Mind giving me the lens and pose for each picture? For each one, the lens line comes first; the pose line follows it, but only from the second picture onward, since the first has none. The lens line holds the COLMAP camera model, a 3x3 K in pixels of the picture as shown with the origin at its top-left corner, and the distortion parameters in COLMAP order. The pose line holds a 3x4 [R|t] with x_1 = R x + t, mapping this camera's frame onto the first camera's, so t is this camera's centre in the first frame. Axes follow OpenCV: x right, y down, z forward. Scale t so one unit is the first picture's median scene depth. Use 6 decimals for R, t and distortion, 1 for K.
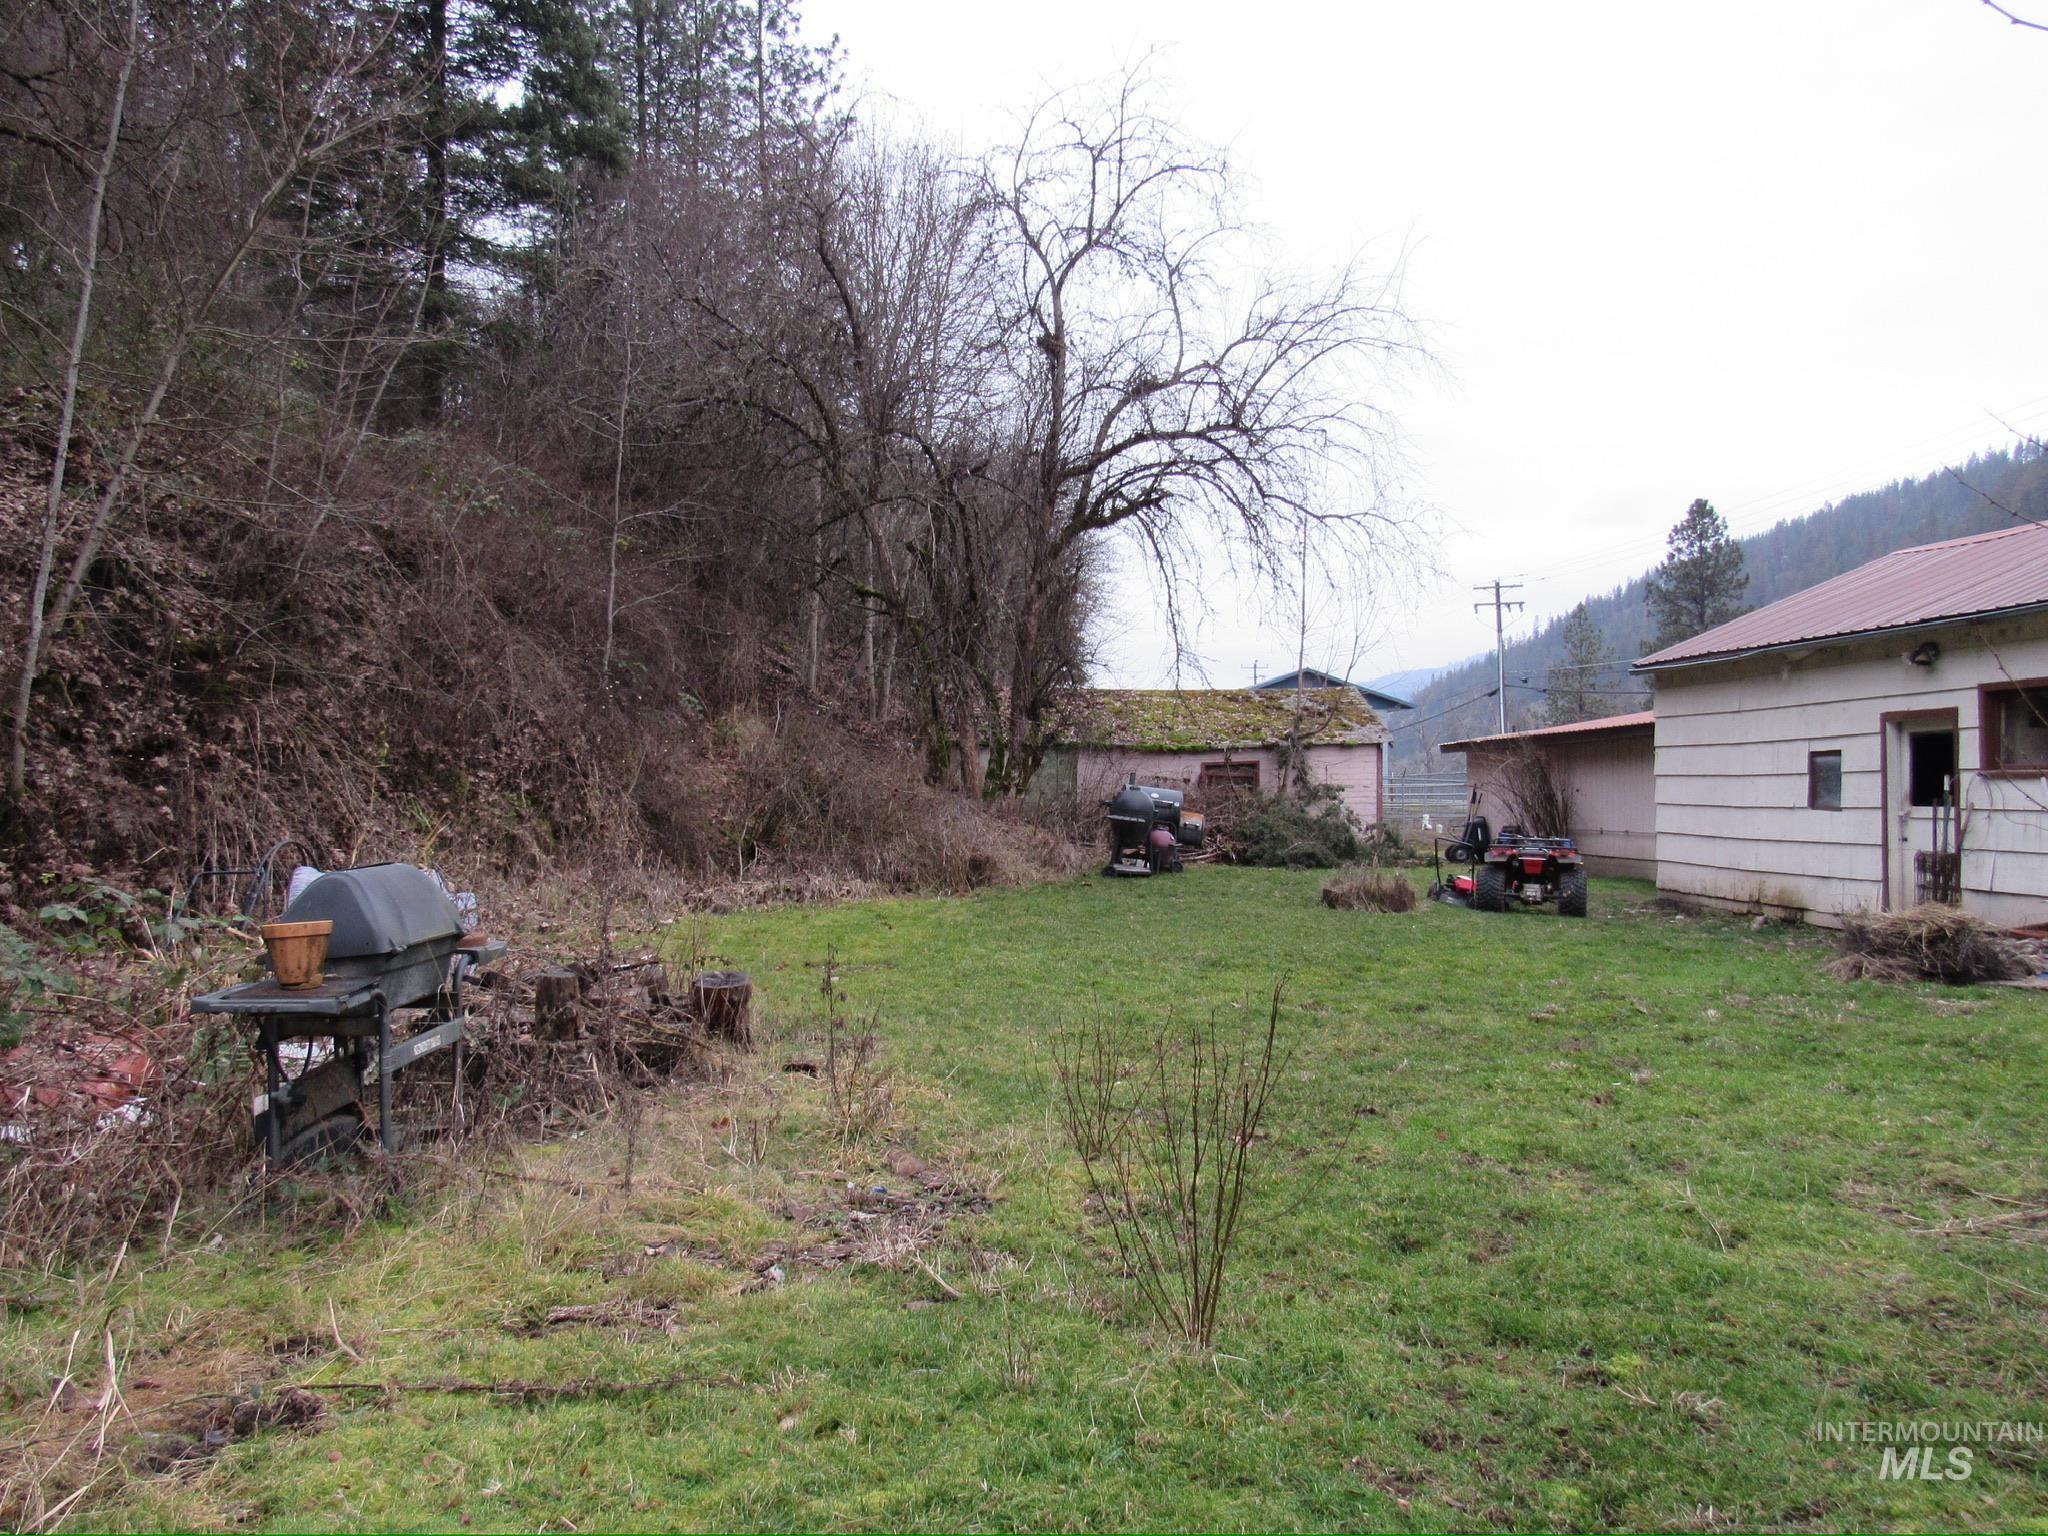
lens RADIAL K [[1476.9, 0, 1020.4], [0, 1476.9, 761.2], [0, 0, 1]] dist [-0.015843, 0.002644]
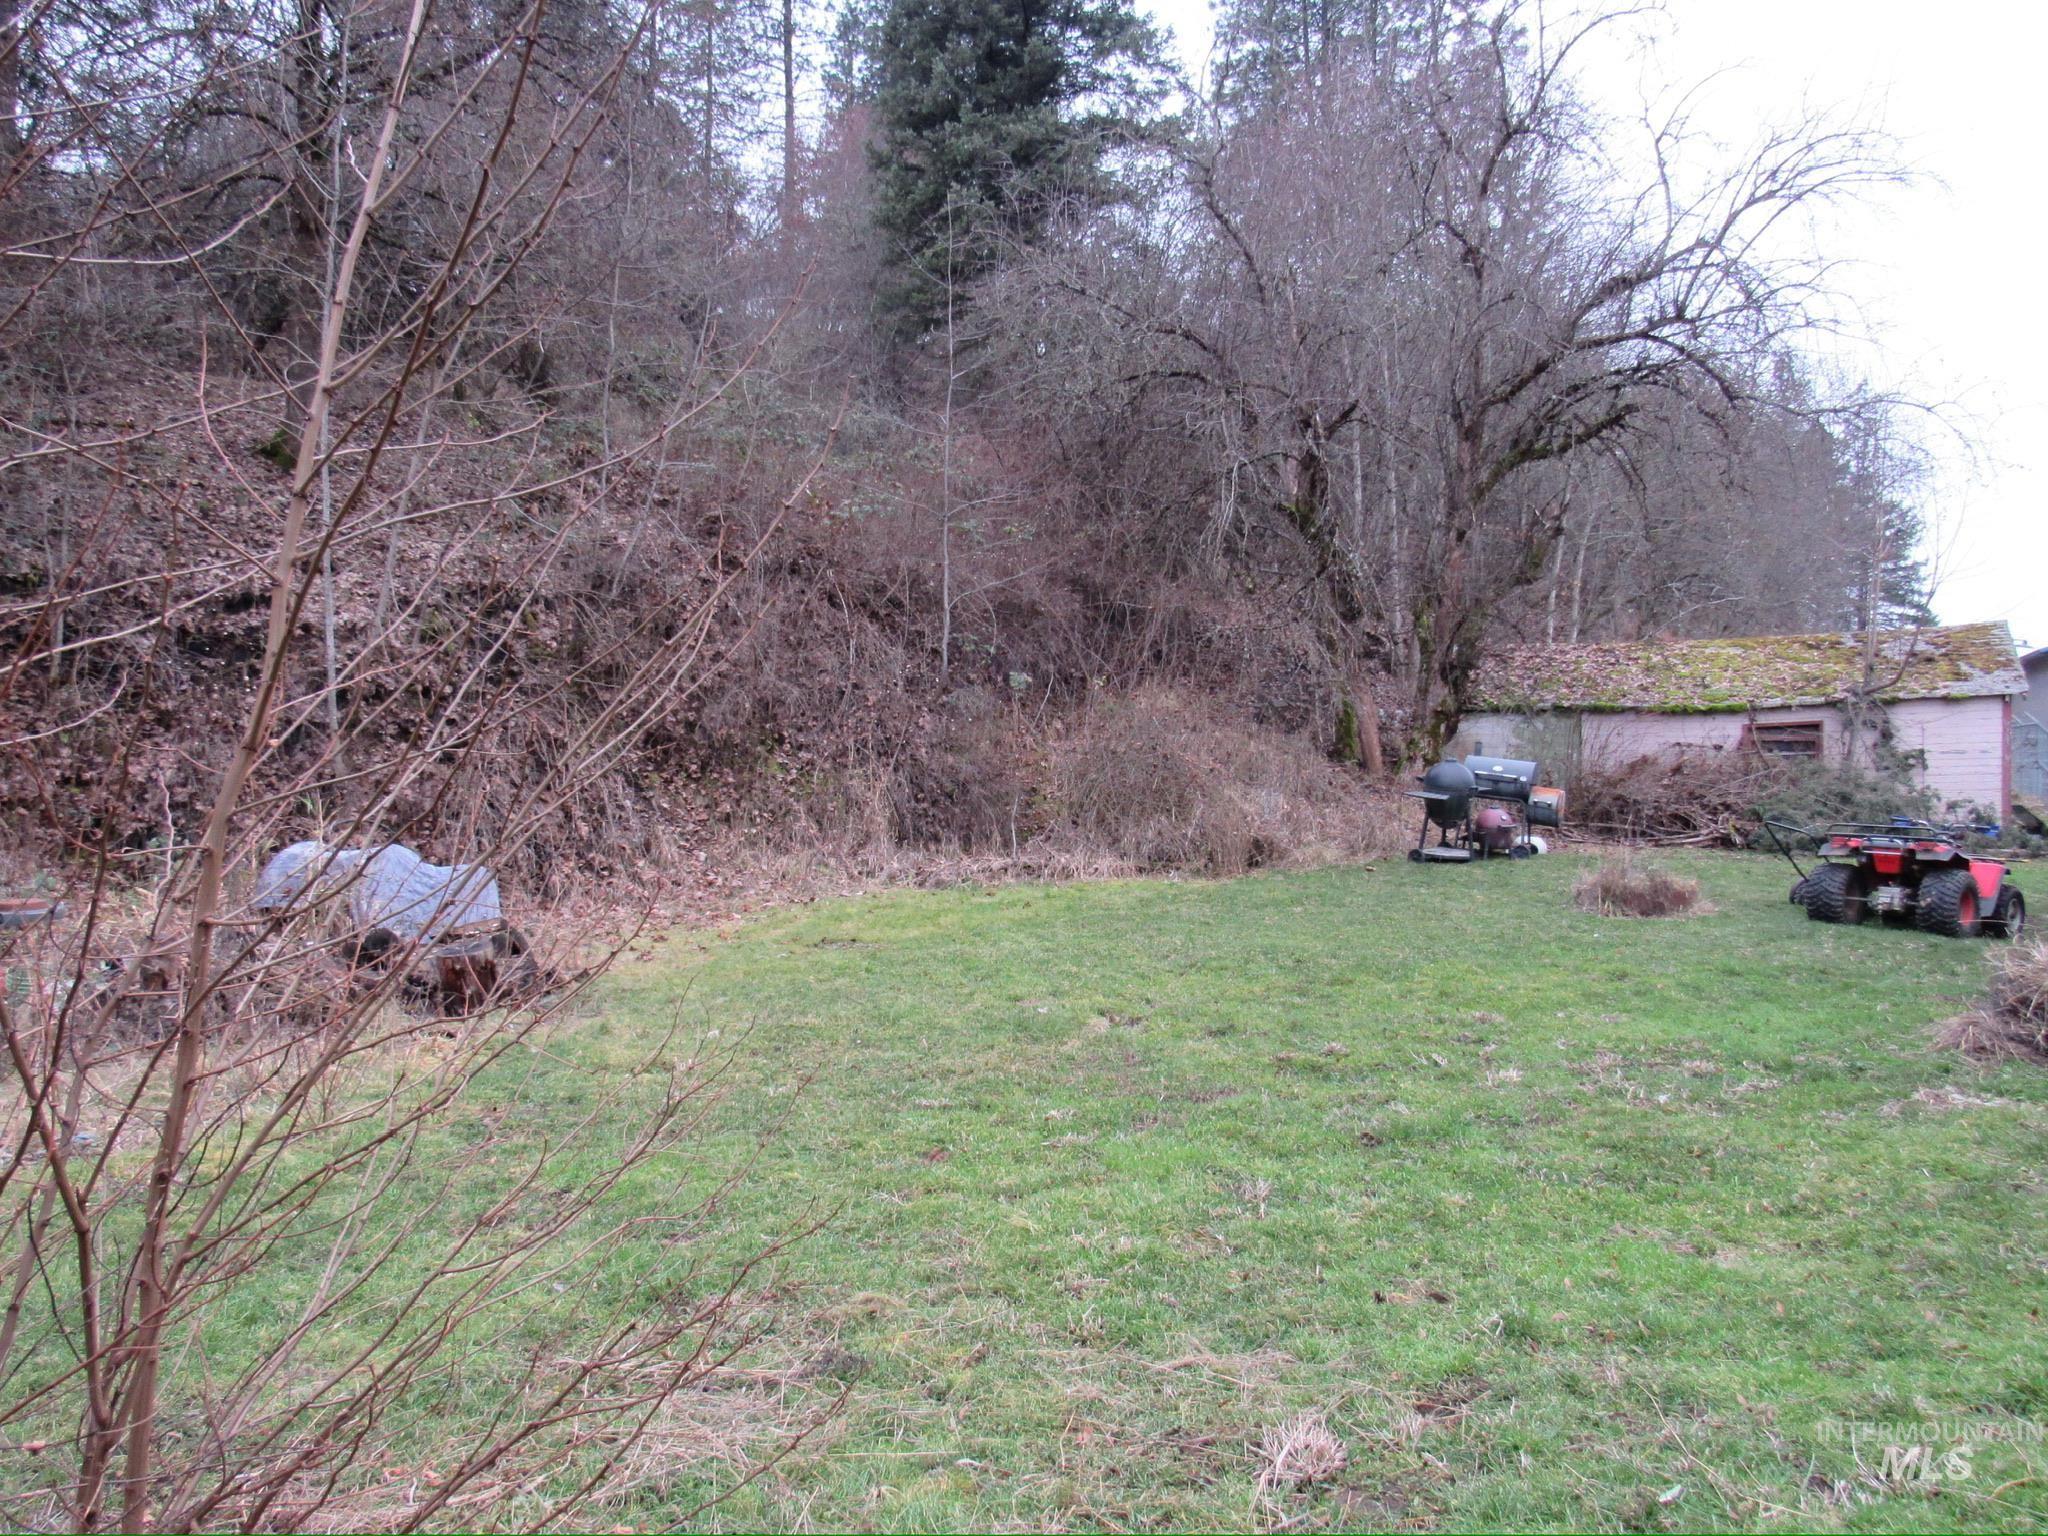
lens RADIAL K [[1464.5, 0, 1026.6], [0, 1464.5, 780.7], [0, 0, 1]] dist [-0.027401, 0.004477]
pose [[0.844874, -0.002318, -0.534961, 0.345984], [0.021454, 0.999333, 0.029553, -0.000801], [0.534536, -0.036446, 0.844360, 0.144539]]
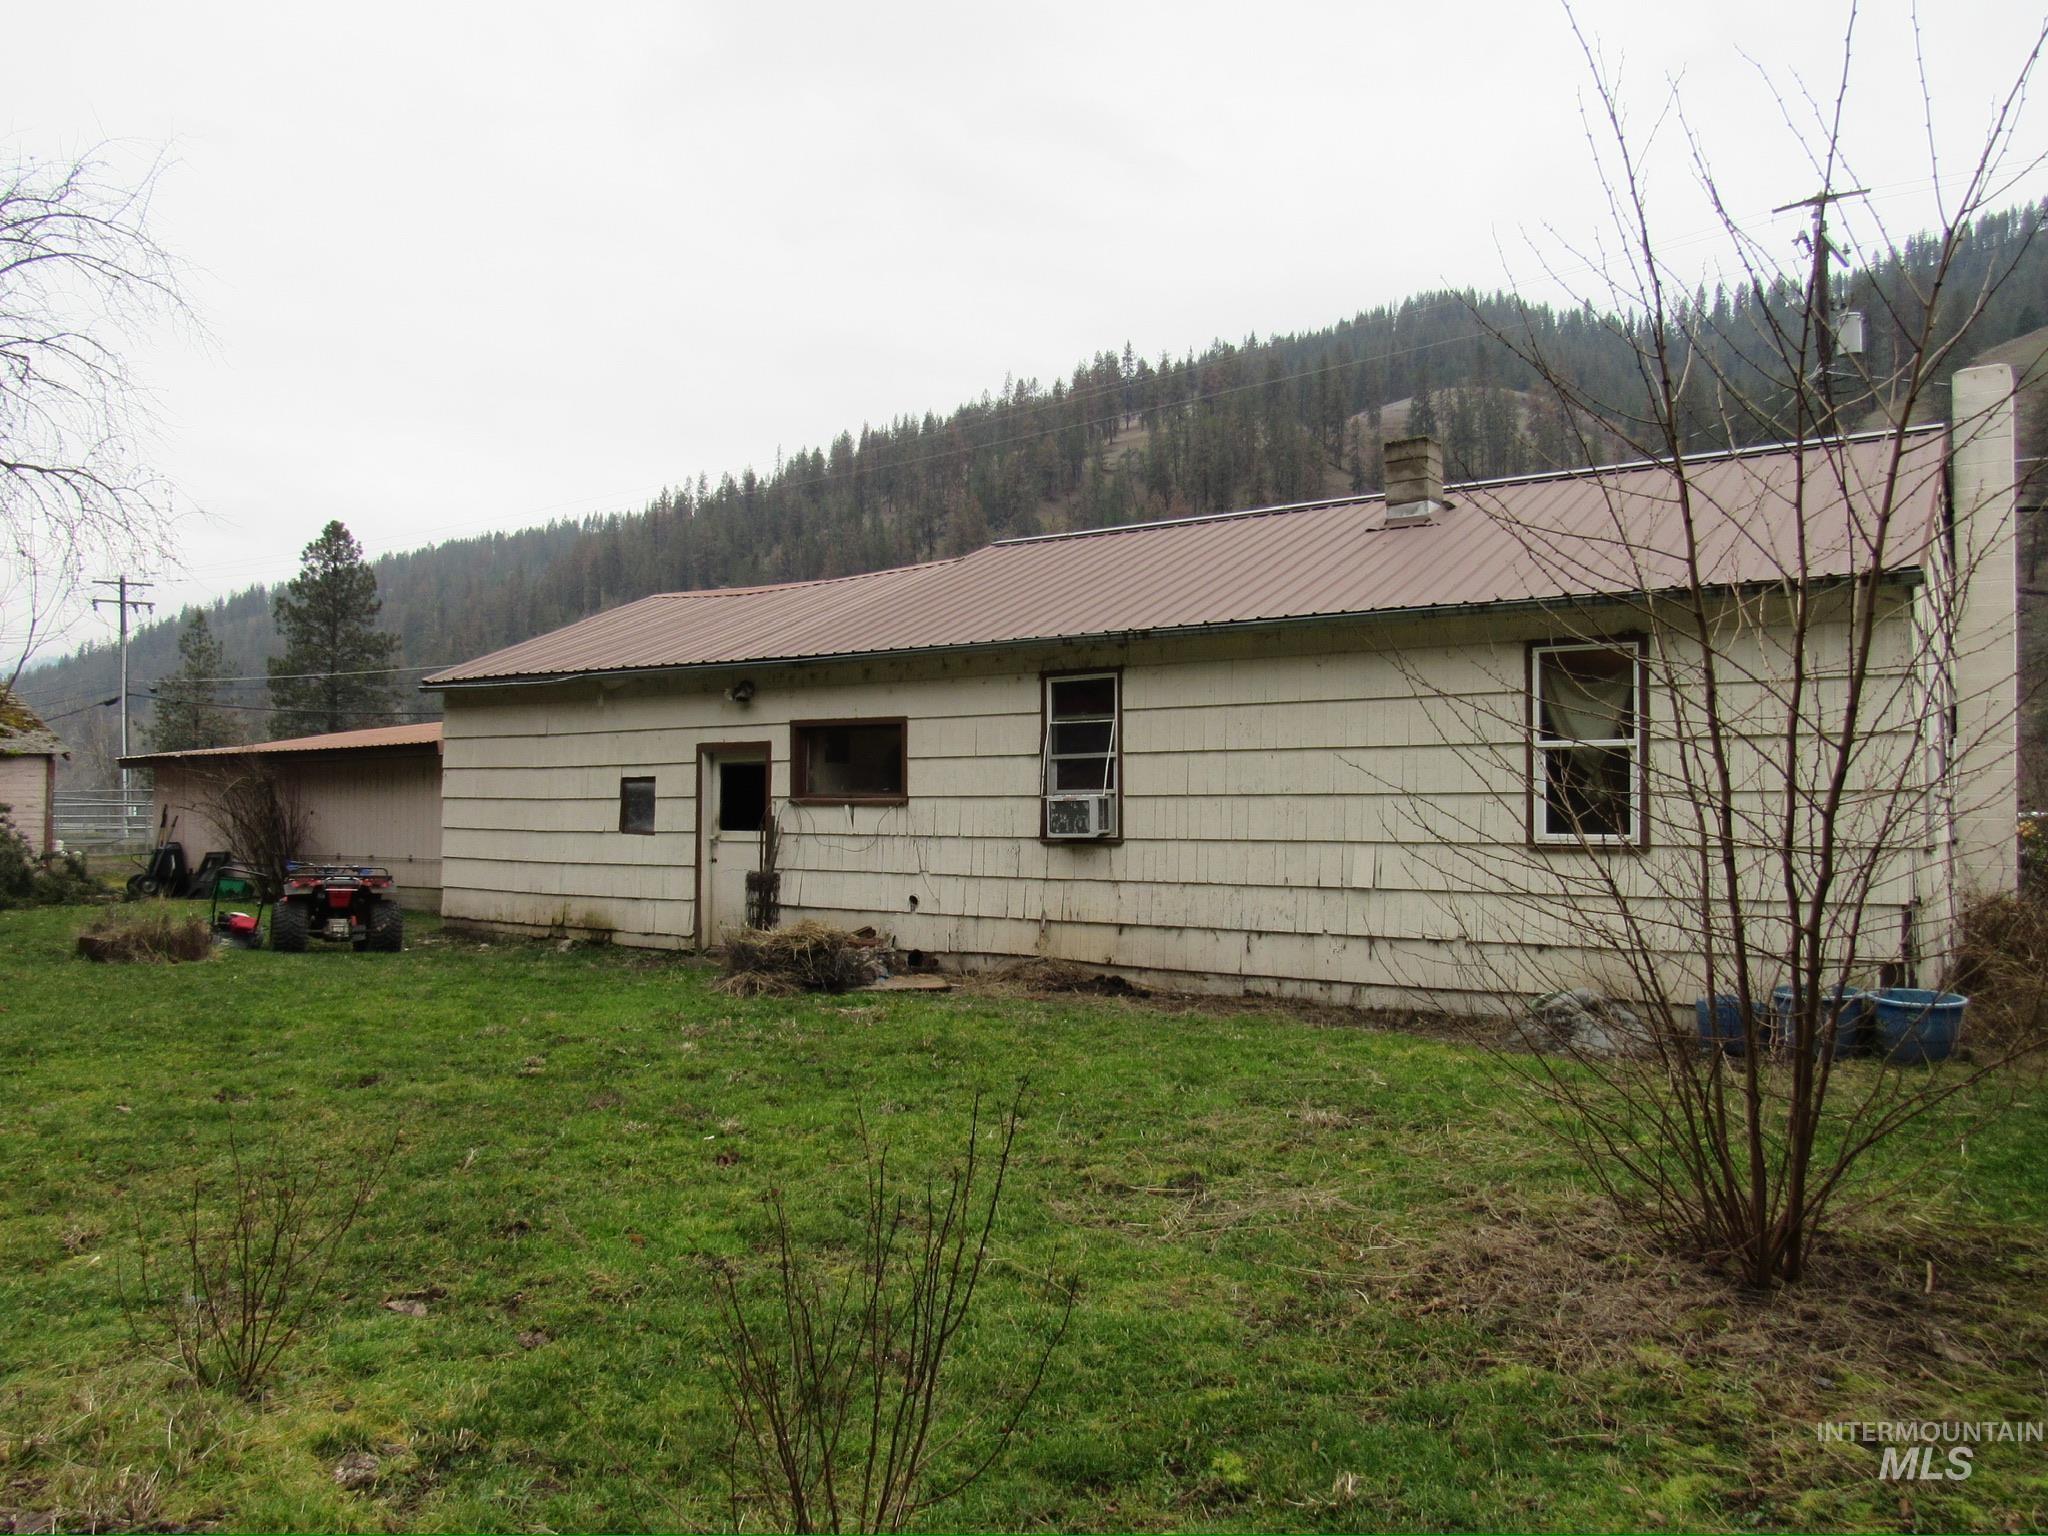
lens RADIAL K [[1464.5, 0, 1026.6], [0, 1464.5, 780.7], [0, 0, 1]] dist [-0.027401, 0.004477]
pose [[0.622563, 0.023220, 0.782225, -0.077952], [-0.021382, 0.999691, -0.012658, 0.002250], [-0.782278, -0.008845, 0.622867, 0.119407]]
